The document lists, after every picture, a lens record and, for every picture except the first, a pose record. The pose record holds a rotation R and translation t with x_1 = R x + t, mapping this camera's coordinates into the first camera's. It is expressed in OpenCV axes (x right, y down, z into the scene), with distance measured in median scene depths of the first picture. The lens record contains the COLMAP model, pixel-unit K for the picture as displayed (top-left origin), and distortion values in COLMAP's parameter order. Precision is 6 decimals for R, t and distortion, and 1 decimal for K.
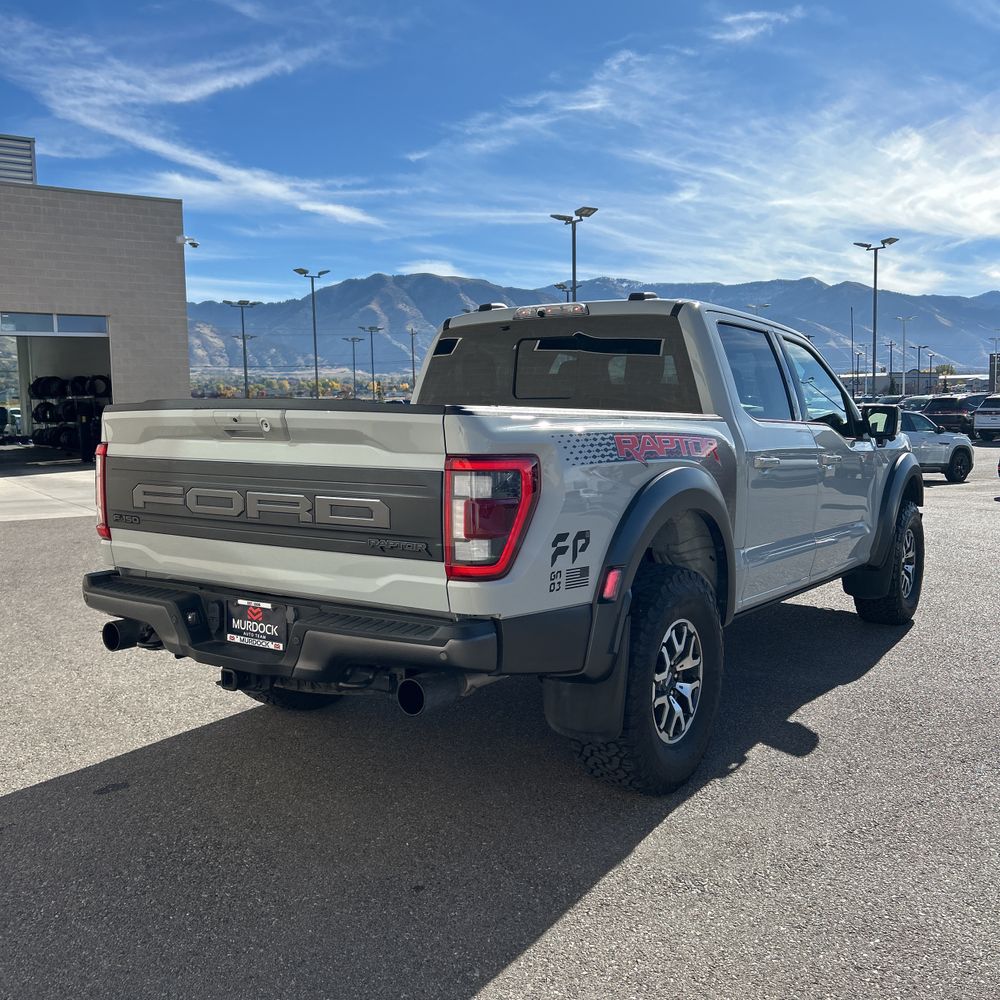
lens RADIAL K [[1010.4, 0, 498.5], [0, 1010.4, 504.0], [0, 0, 1]] dist [0.019750, -0.009944]
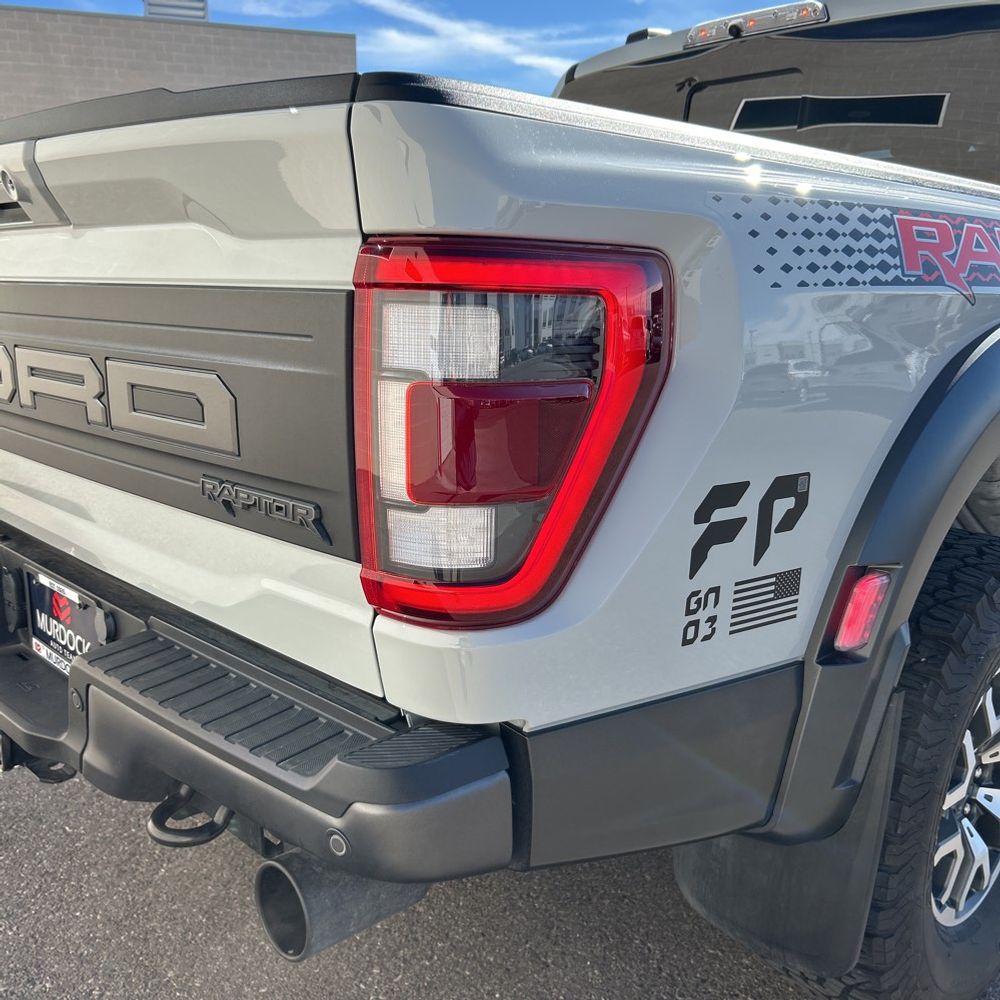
lens RADIAL K [[1002.7, 0, 492.8], [0, 1002.7, 507.0], [0, 0, 1]] dist [0.090304, -0.179427]
pose [[0.979976, 0.051558, -0.192323, 0.046252], [-0.026227, 0.990902, 0.132003, -0.006324], [0.197380, -0.124316, 0.972413, 0.587316]]
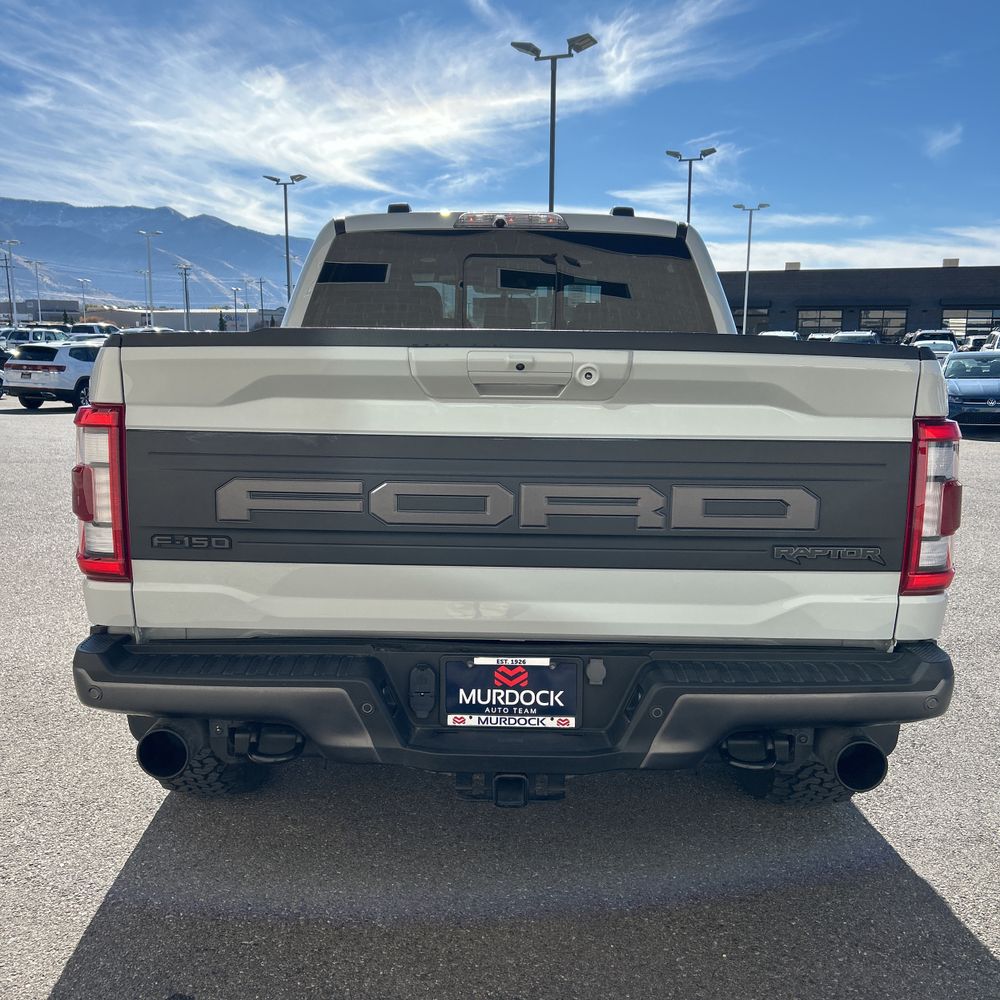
lens RADIAL K [[1008.8, 0, 489.5], [0, 1008.8, 508.2], [0, 0, 1]] dist [0.035718, -0.034135]
pose [[0.827865, -0.075380, 0.555840, -0.596507], [0.037093, 0.996117, 0.079841, -0.046675], [-0.559700, -0.045480, 0.827446, 0.496195]]
